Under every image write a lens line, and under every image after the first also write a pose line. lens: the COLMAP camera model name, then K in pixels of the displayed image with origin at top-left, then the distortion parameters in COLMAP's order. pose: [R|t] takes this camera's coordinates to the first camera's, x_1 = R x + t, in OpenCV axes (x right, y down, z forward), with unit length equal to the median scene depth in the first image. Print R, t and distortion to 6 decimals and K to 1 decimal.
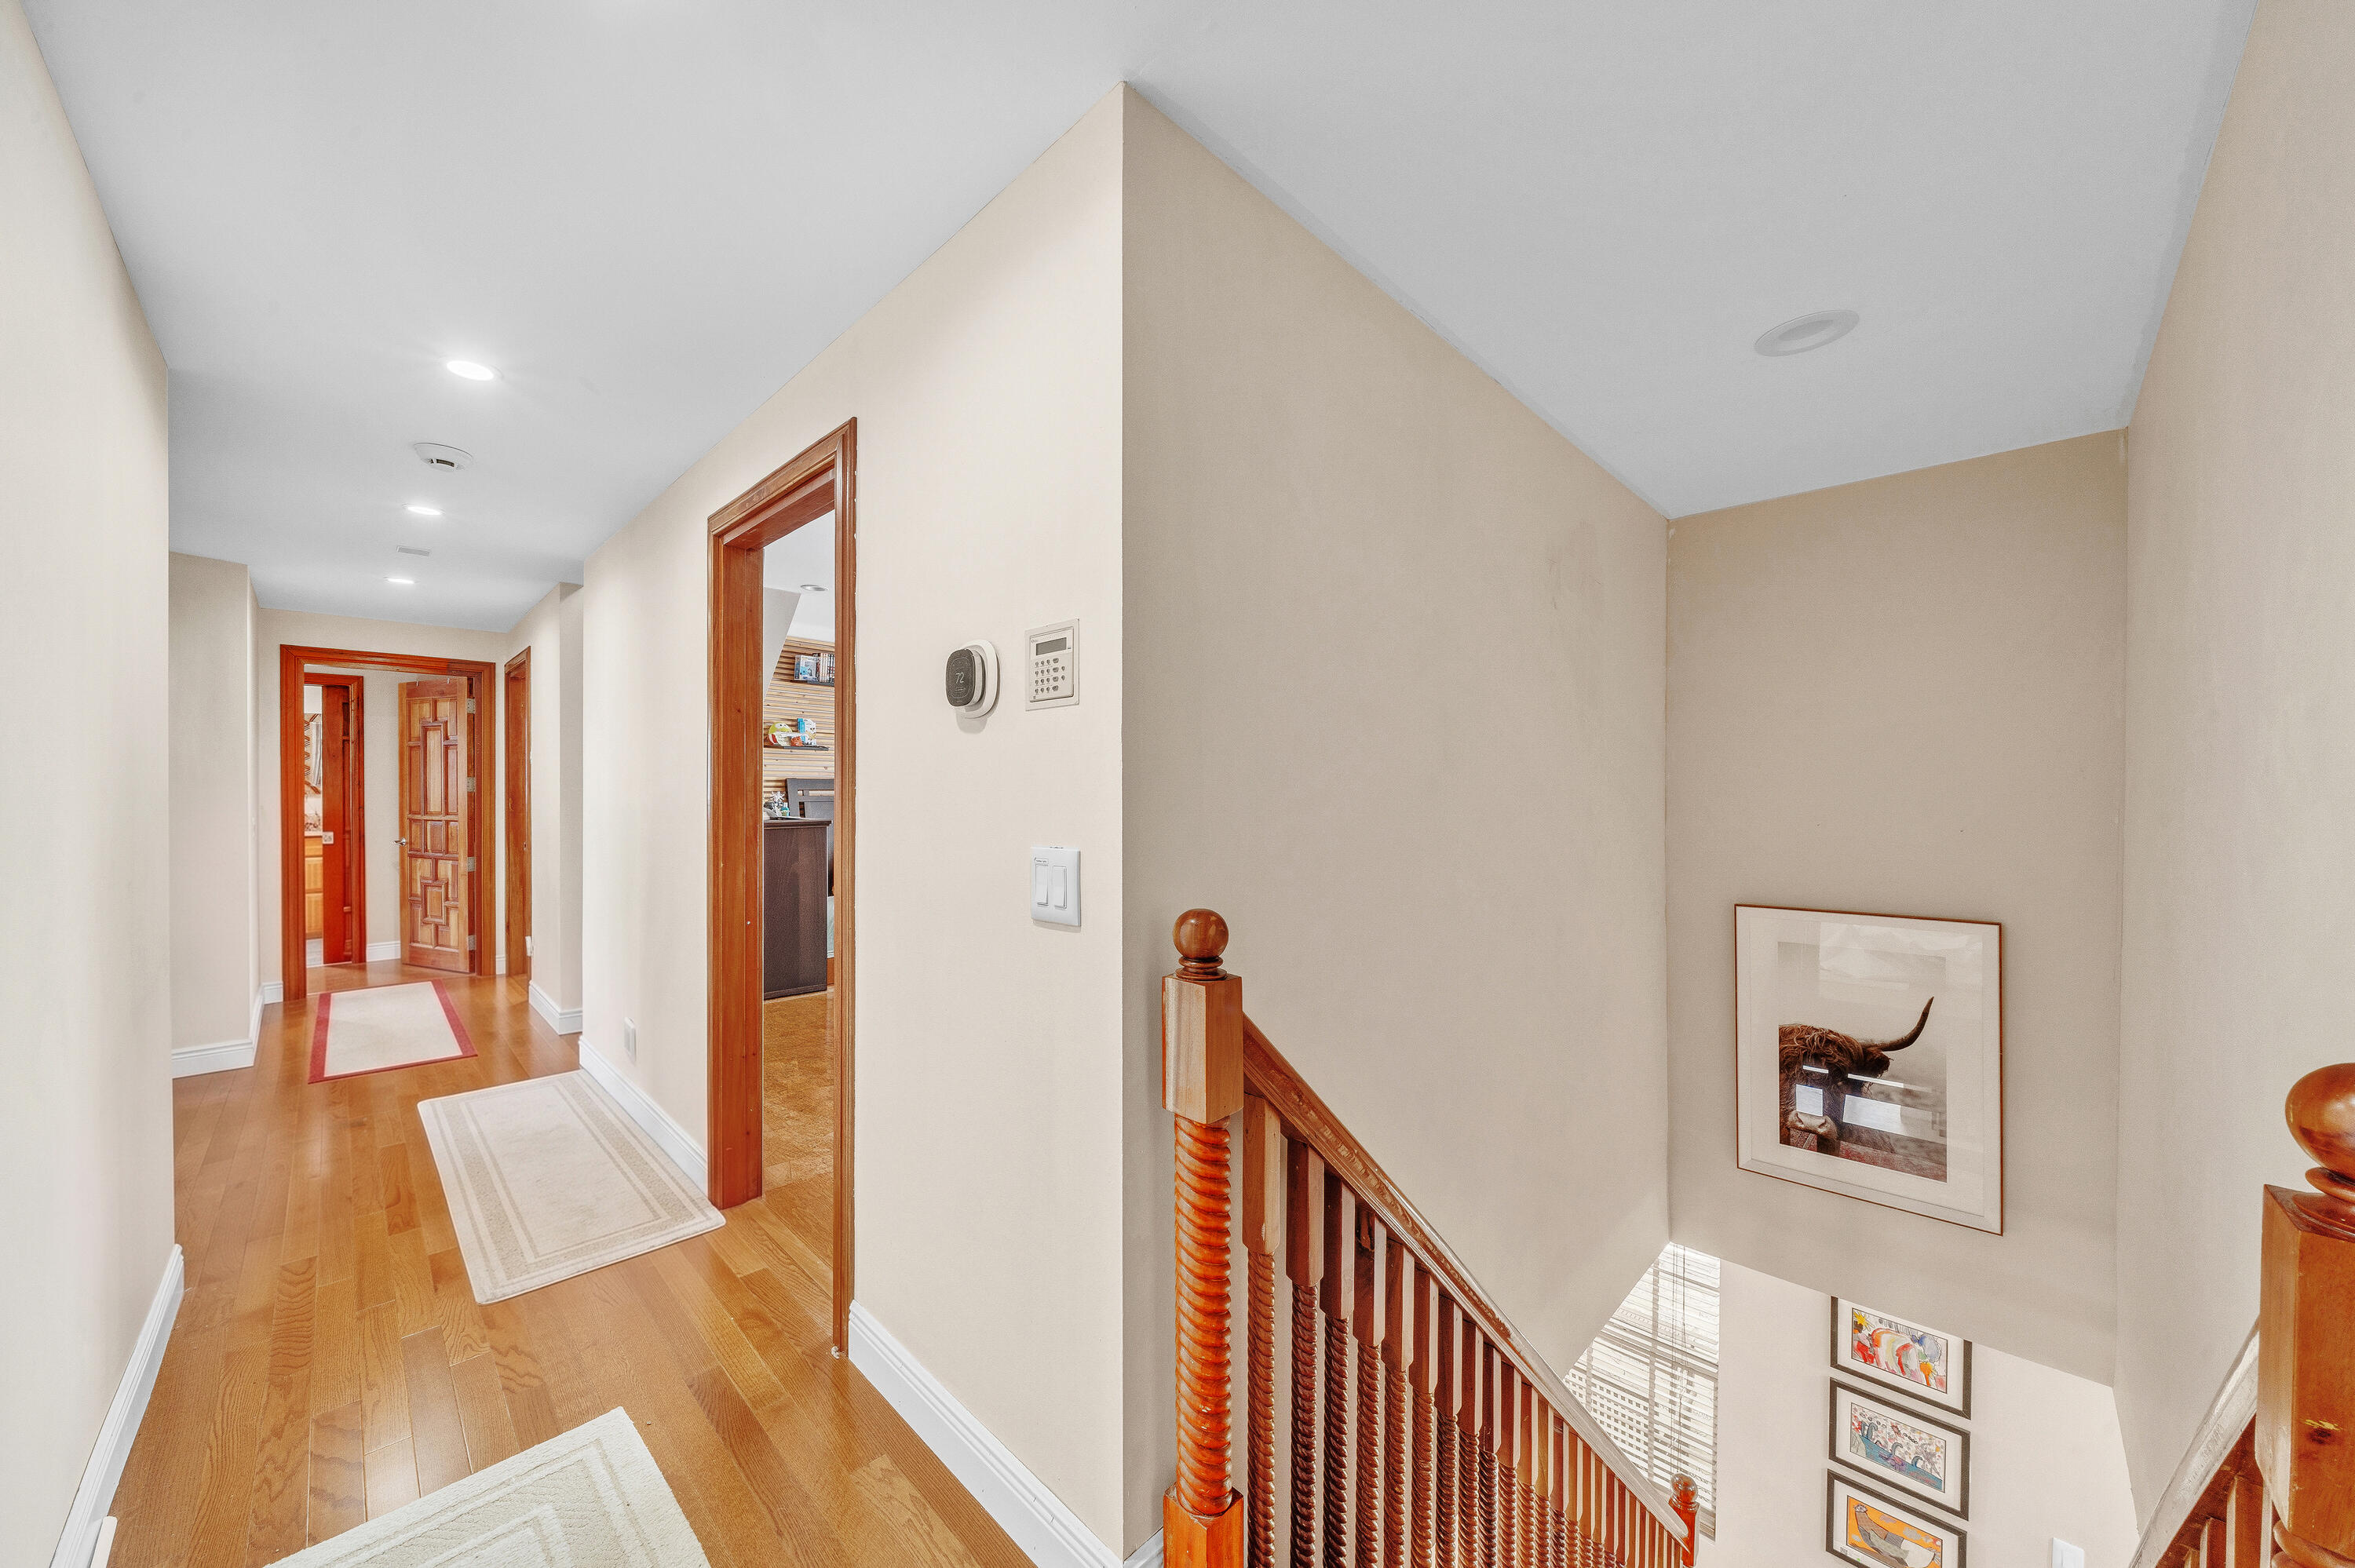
lens RADIAL K [[853.6, 0, 1165.9], [0, 853.6, 794.8], [0, 0, 1]] dist [-0.015802, -0.000143]
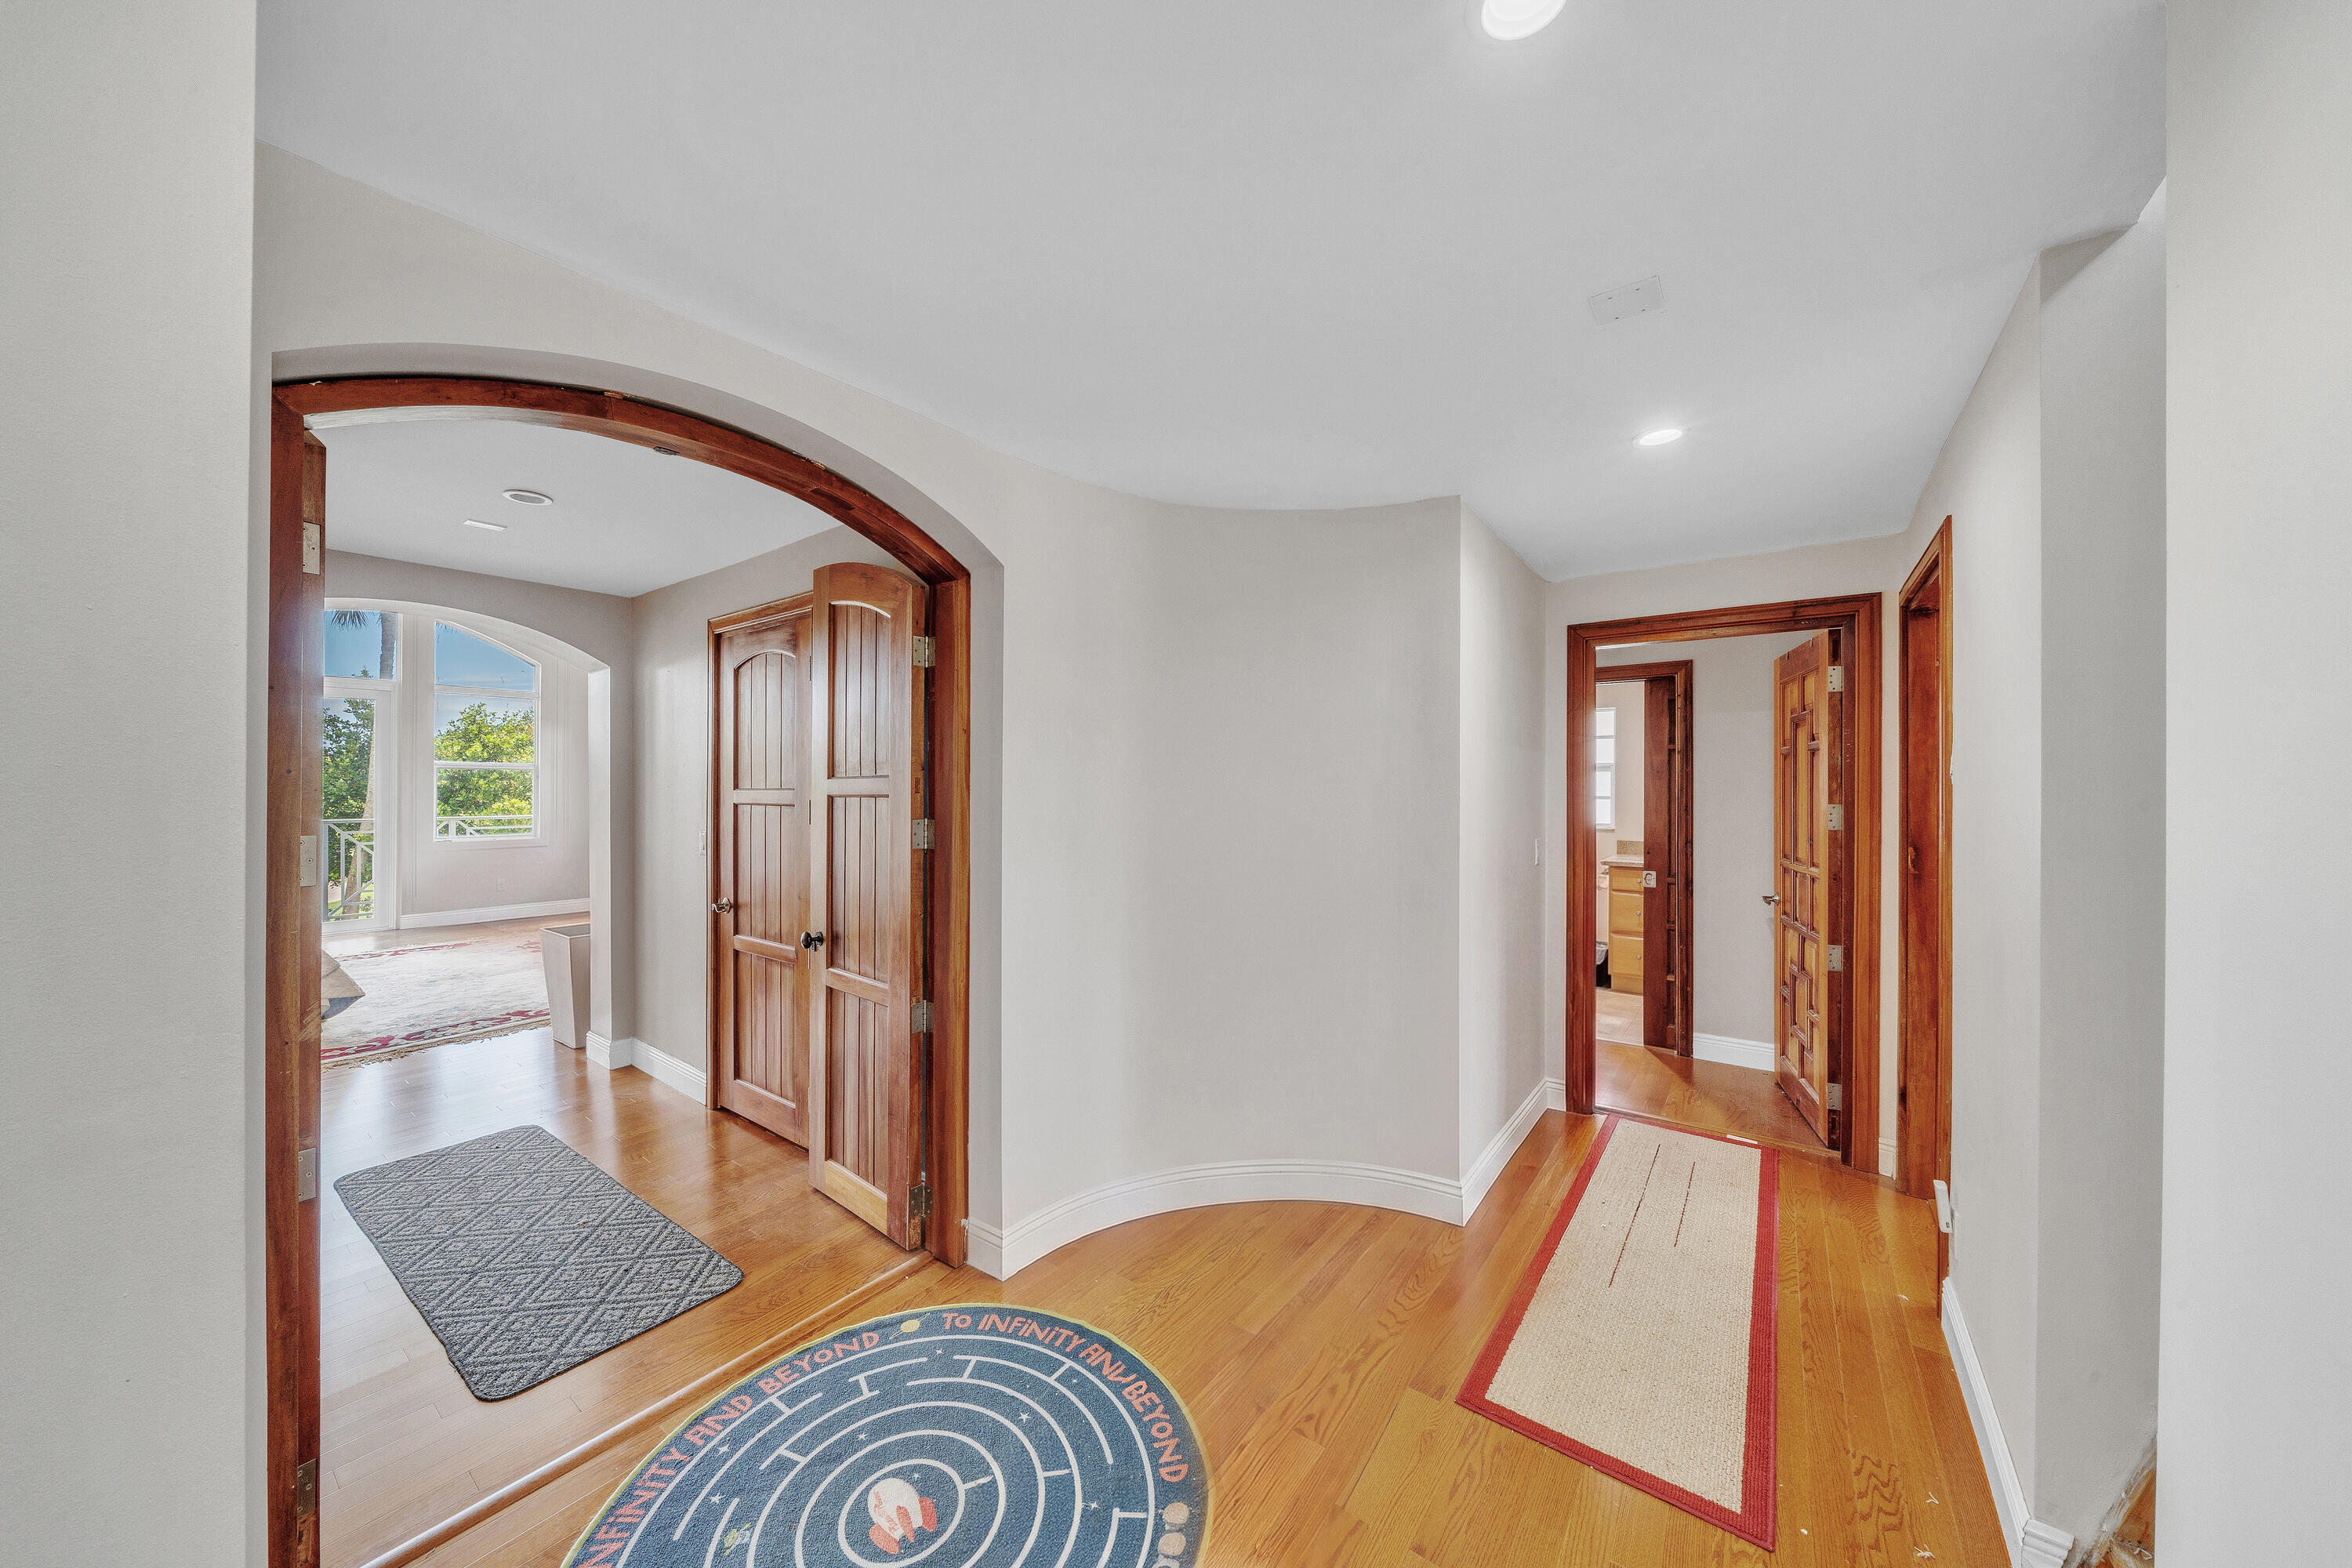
lens RADIAL K [[794.4, 0, 1170.2], [0, 794.4, 788.6], [0, 0, 1]] dist [-0.003387, -0.000175]
pose [[0.136584, -0.001323, -0.990628, -0.355894], [-0.011452, 0.999930, -0.002914, -0.024510], [0.990562, 0.011743, 0.136559, 0.483190]]
